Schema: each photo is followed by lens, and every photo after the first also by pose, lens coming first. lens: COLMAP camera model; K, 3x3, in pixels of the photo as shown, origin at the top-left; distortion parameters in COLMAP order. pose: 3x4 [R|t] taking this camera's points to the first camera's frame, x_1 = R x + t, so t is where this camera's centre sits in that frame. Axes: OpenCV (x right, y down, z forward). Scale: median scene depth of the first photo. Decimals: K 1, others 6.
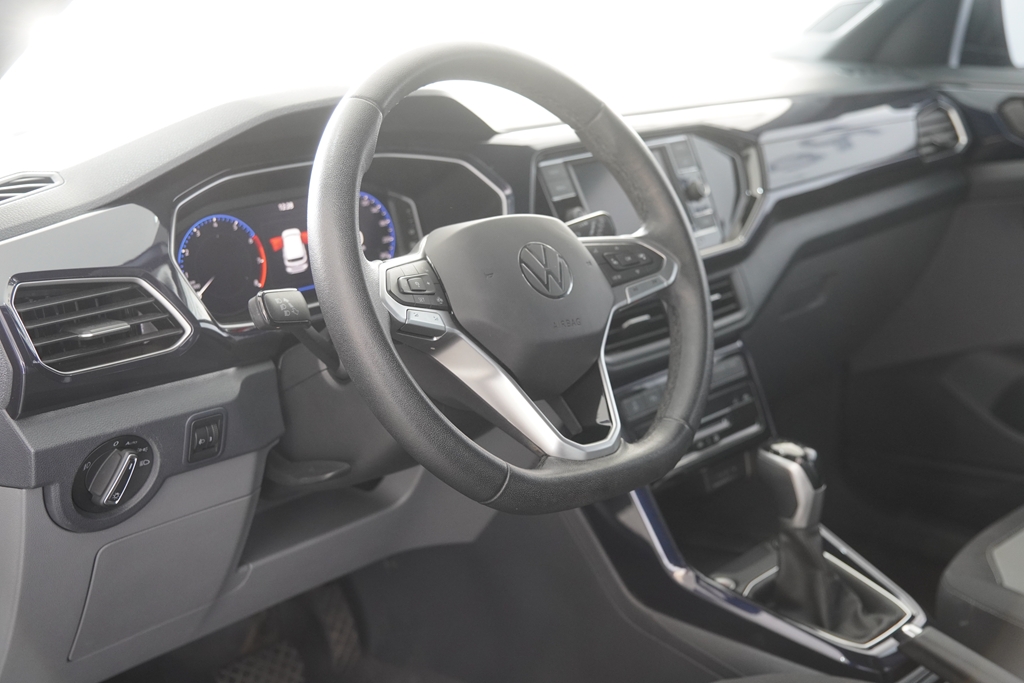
lens RADIAL K [[1368.2, 0, 512.6], [0, 1368.2, 340.4], [0, 0, 1]] dist [0.212088, 0.000000]
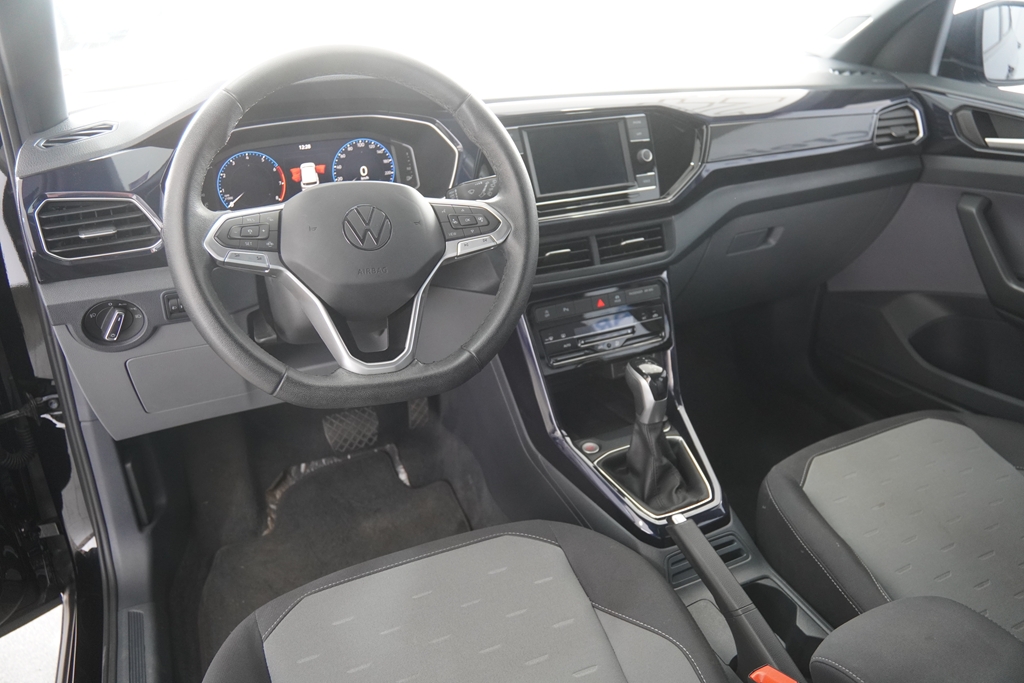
lens RADIAL K [[772.2, 0, 515.3], [0, 772.2, 337.5], [0, 0, 1]] dist [-0.110259, 0.068525]
pose [[0.926170, 0.187294, -0.327307, 0.347129], [-0.115878, 0.967299, 0.225621, -0.109761], [0.358861, -0.171036, 0.917587, 0.301915]]
